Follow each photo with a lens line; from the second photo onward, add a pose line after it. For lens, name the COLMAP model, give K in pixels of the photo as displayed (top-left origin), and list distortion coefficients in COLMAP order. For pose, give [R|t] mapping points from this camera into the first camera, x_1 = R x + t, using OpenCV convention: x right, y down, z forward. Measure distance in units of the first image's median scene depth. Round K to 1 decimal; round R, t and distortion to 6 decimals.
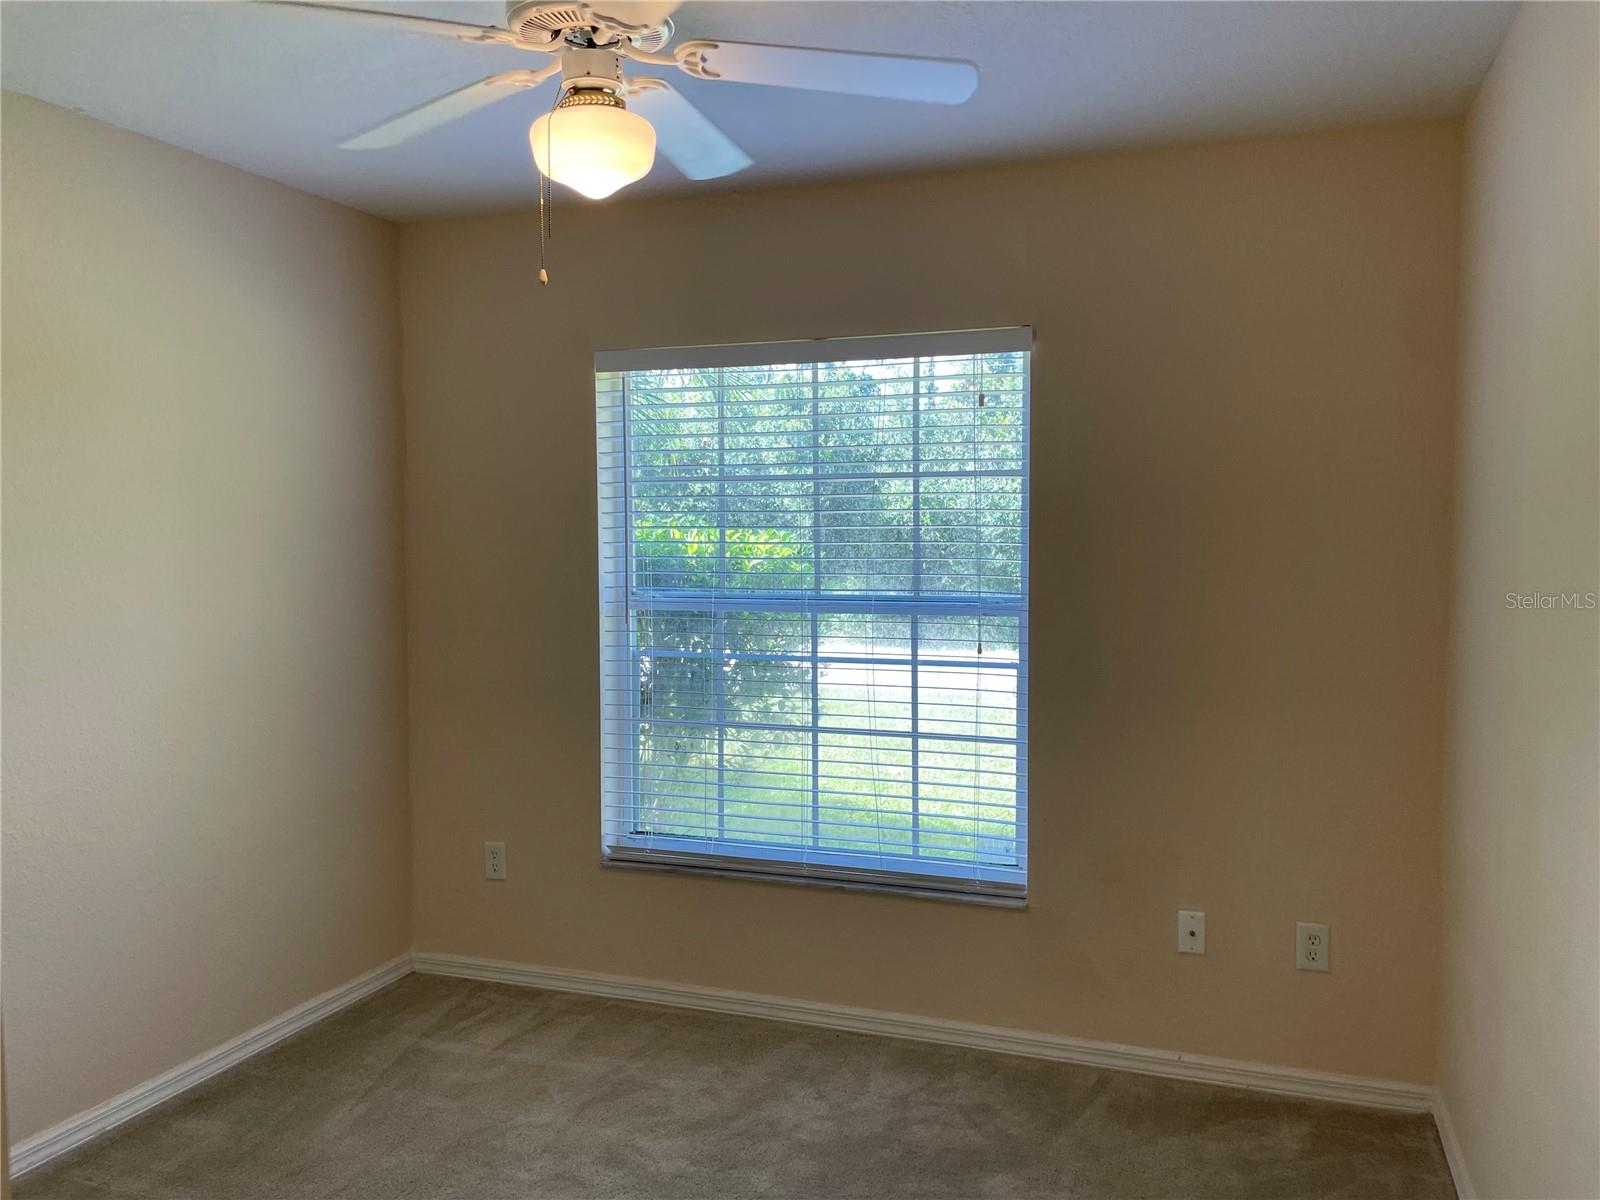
lens RADIAL K [[1225.9, 0, 805.1], [0, 1225.9, 615.6], [0, 0, 1]] dist [0.117926, -0.167617]
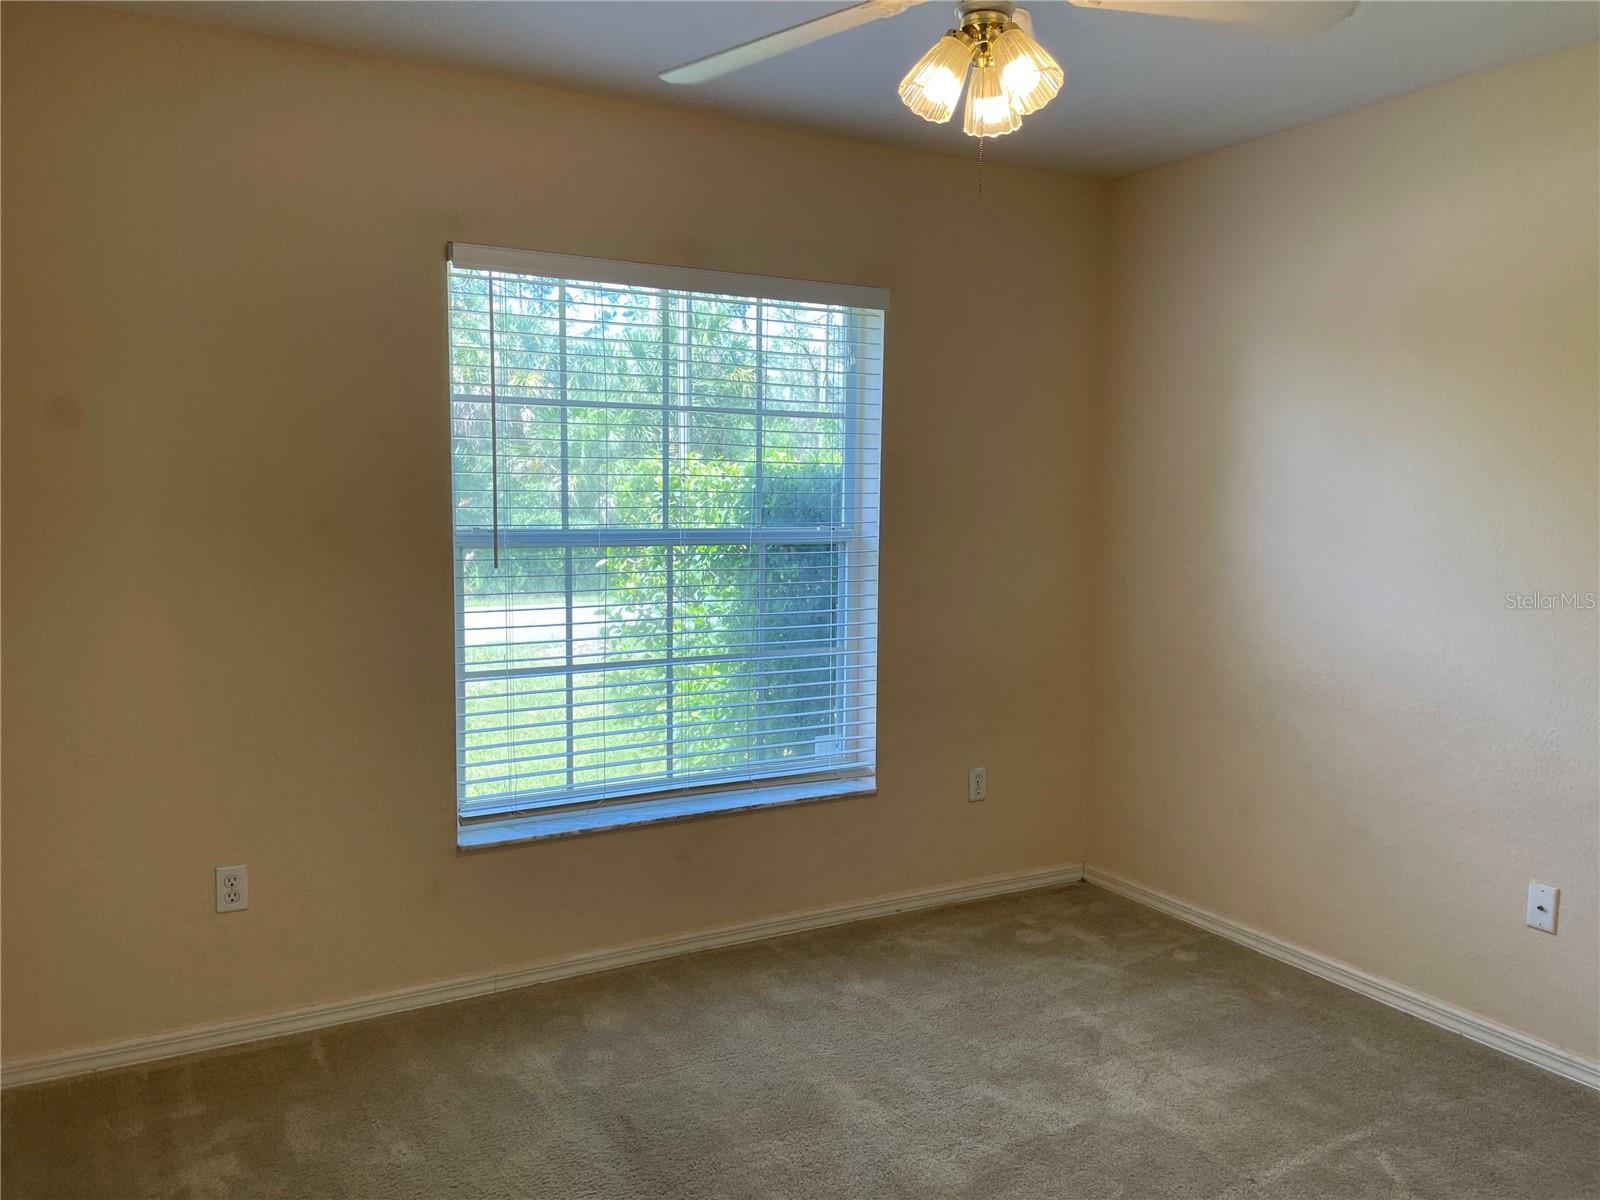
lens RADIAL K [[1225.9, 0, 805.1], [0, 1225.9, 615.6], [0, 0, 1]] dist [0.117926, -0.167617]
pose [[0.652864, -0.073365, 0.753914, -0.598941], [0.035376, 0.997166, 0.066402, -0.007481], [-0.756648, -0.016681, 0.653609, 0.240417]]
